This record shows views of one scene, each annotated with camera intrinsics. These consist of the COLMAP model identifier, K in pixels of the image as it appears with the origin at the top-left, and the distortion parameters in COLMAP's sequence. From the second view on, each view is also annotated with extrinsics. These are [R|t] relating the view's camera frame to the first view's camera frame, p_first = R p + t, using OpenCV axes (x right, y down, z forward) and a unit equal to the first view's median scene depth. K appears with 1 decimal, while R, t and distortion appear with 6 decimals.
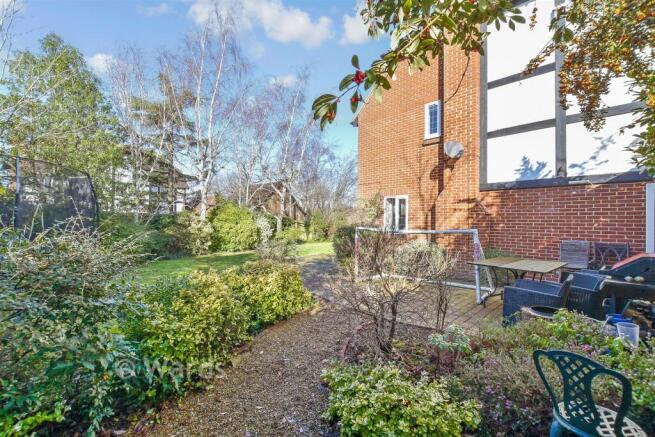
lens RADIAL K [[289.5, 0, 327.5], [0, 289.5, 218.5], [0, 0, 1]] dist [0.000190, -0.000115]
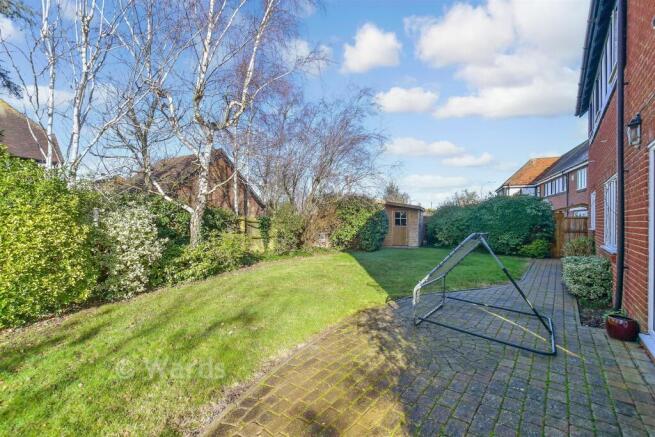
lens RADIAL K [[289.5, 0, 327.5], [0, 289.5, 218.5], [0, 0, 1]] dist [0.000190, -0.000115]
pose [[0.992304, -0.000868, 0.123819, -0.051297], [-0.000625, 0.999927, 0.012026, 0.009451], [-0.123821, -0.012011, 0.992232, 1.091284]]
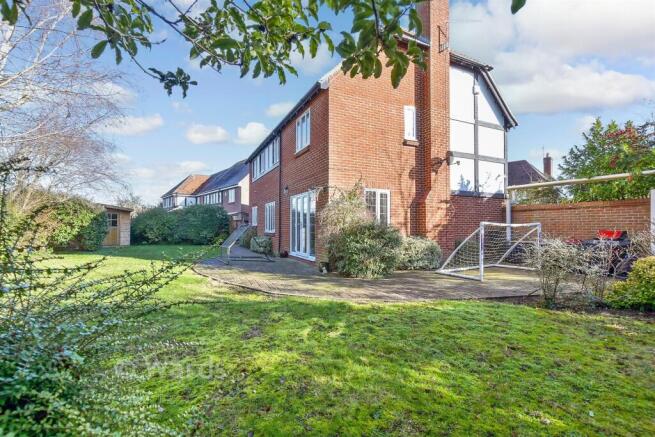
lens RADIAL K [[289.5, 0, 327.5], [0, 289.5, 218.5], [0, 0, 1]] dist [0.000190, -0.000115]
pose [[0.324015, 0.014556, 0.945940, -0.690538], [-0.012593, 0.999859, -0.011072, 0.025847], [-0.945968, -0.008325, 0.324152, 0.867001]]
